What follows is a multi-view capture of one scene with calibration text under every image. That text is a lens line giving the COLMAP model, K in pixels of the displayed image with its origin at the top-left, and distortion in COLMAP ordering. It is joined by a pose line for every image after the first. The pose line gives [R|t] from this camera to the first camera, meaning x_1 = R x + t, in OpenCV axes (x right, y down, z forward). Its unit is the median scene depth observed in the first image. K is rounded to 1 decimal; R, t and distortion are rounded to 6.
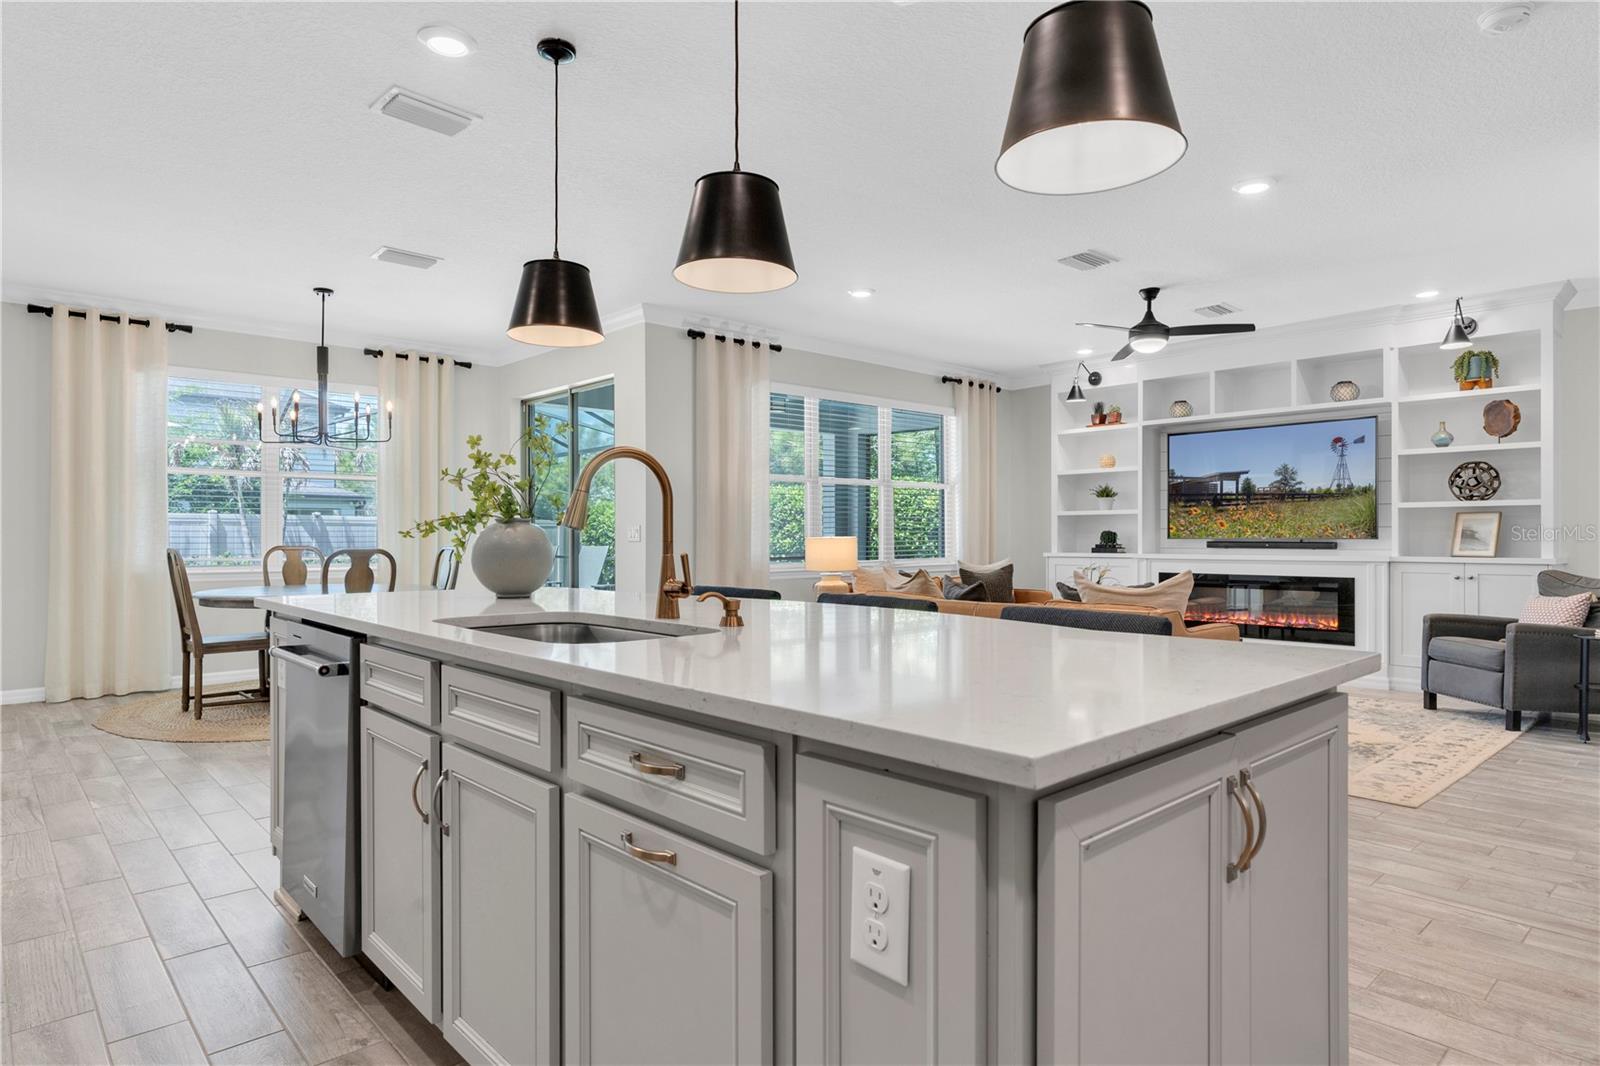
lens RADIAL K [[945.4, 0, 826.1], [0, 945.4, 536.0], [0, 0, 1]] dist [0.007521, 0.000897]
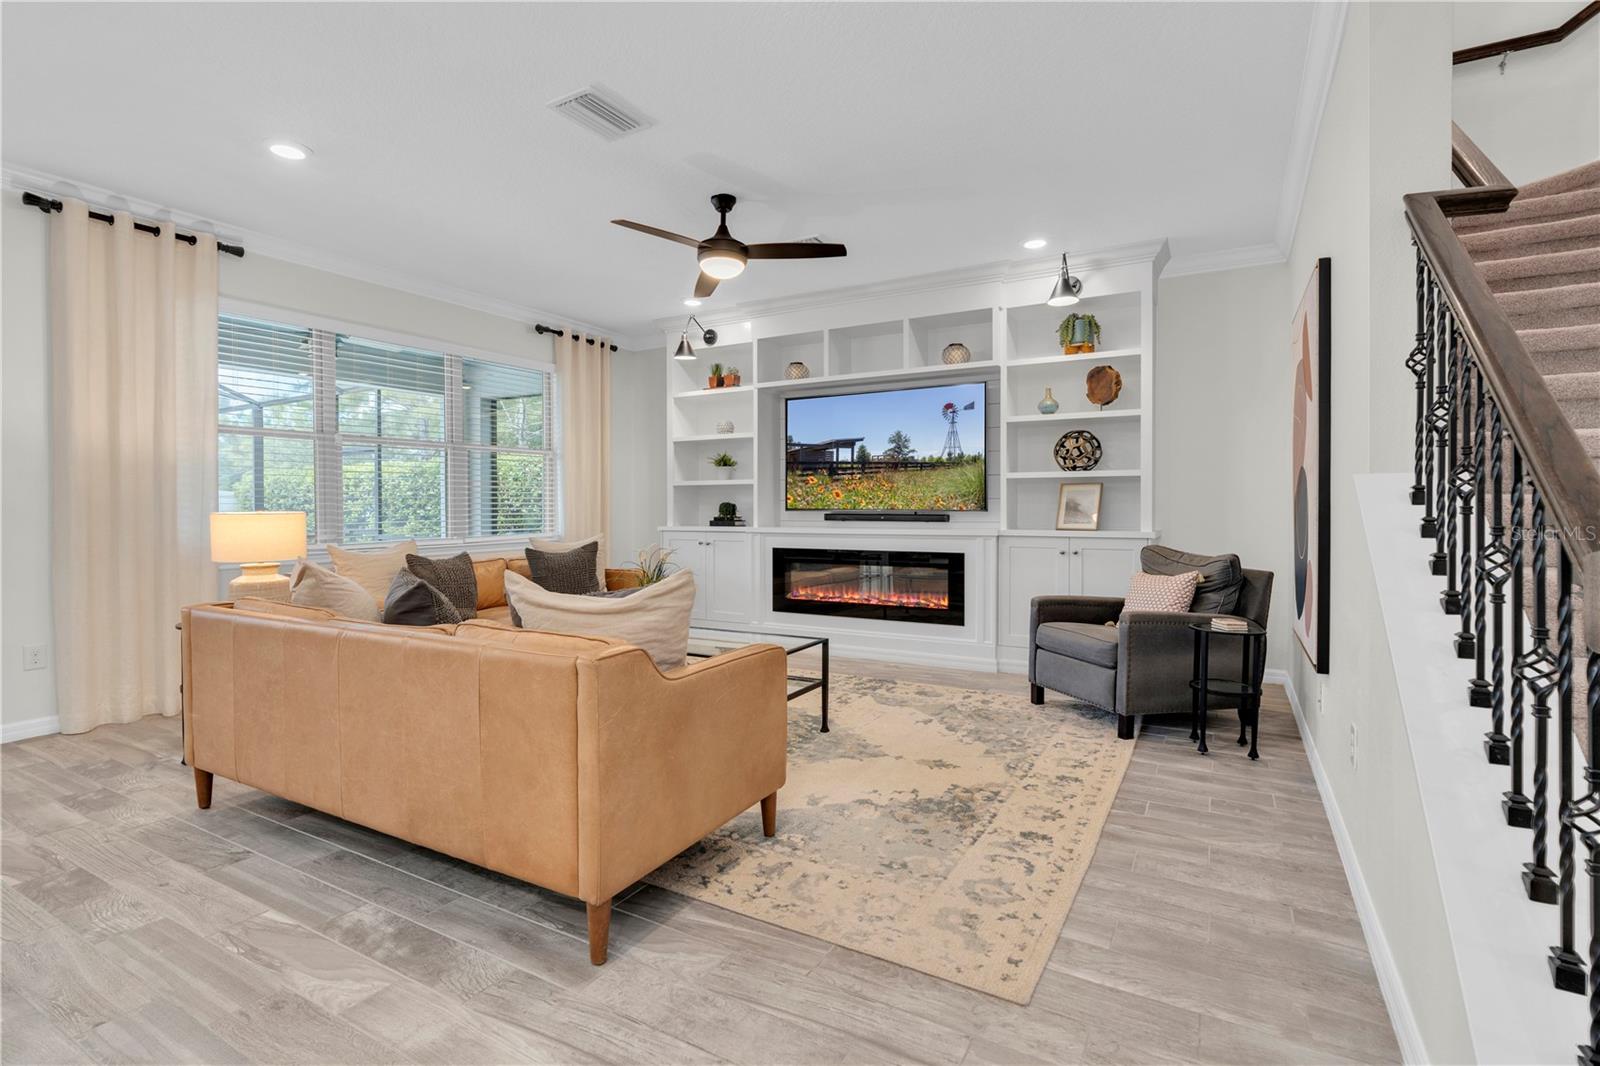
lens RADIAL K [[763.1, 0, 750.2], [0, 763.1, 512.5], [0, 0, 1]] dist [-0.006489, 0.001447]
pose [[0.976719, -0.001924, 0.214512, 0.189441], [0.000034, 0.999961, 0.008815, -0.002032], [-0.214521, -0.008602, 0.976681, 0.309973]]
